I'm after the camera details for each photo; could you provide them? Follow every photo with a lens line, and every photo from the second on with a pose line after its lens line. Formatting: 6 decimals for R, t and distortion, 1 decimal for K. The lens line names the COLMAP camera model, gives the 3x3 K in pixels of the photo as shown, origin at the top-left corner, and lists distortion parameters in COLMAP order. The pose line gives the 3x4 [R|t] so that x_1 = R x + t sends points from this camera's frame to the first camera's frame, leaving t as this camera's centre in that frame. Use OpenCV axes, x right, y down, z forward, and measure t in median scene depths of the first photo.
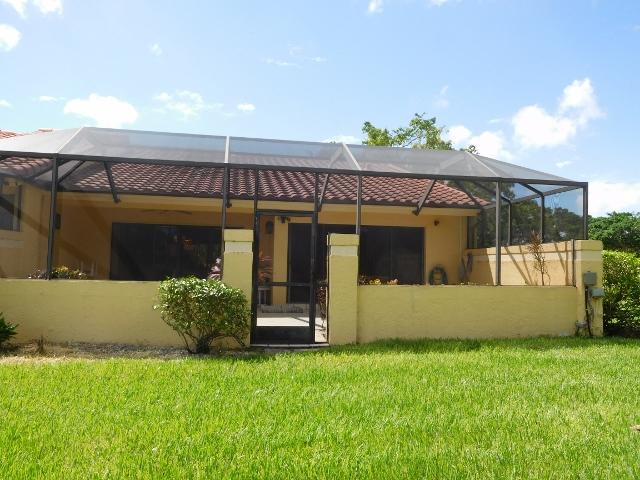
lens RADIAL K [[476.0, 0, 319.5], [0, 476.0, 243.5], [0, 0, 1]] dist [-0.031346, 0.011176]
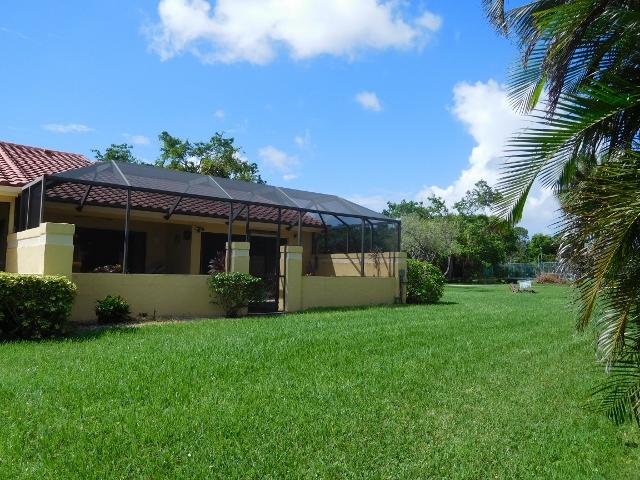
lens RADIAL K [[476.0, 0, 319.5], [0, 476.0, 243.5], [0, 0, 1]] dist [-0.031346, 0.011176]
pose [[0.857763, 0.031743, 0.513064, -0.560905], [-0.031267, 0.999465, -0.009563, -0.010851], [-0.513094, -0.007839, 0.858297, -0.372854]]
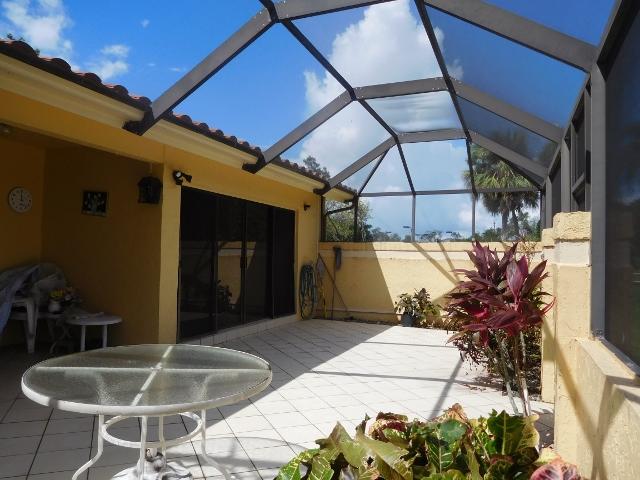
lens RADIAL K [[476.0, 0, 319.5], [0, 476.0, 243.5], [0, 0, 1]] dist [-0.031346, 0.011176]
pose [[0.517763, 0.012747, 0.855429, -0.505673], [-0.051092, 0.998565, 0.016044, 0.002776], [-0.853997, -0.052013, 0.517671, 0.745709]]
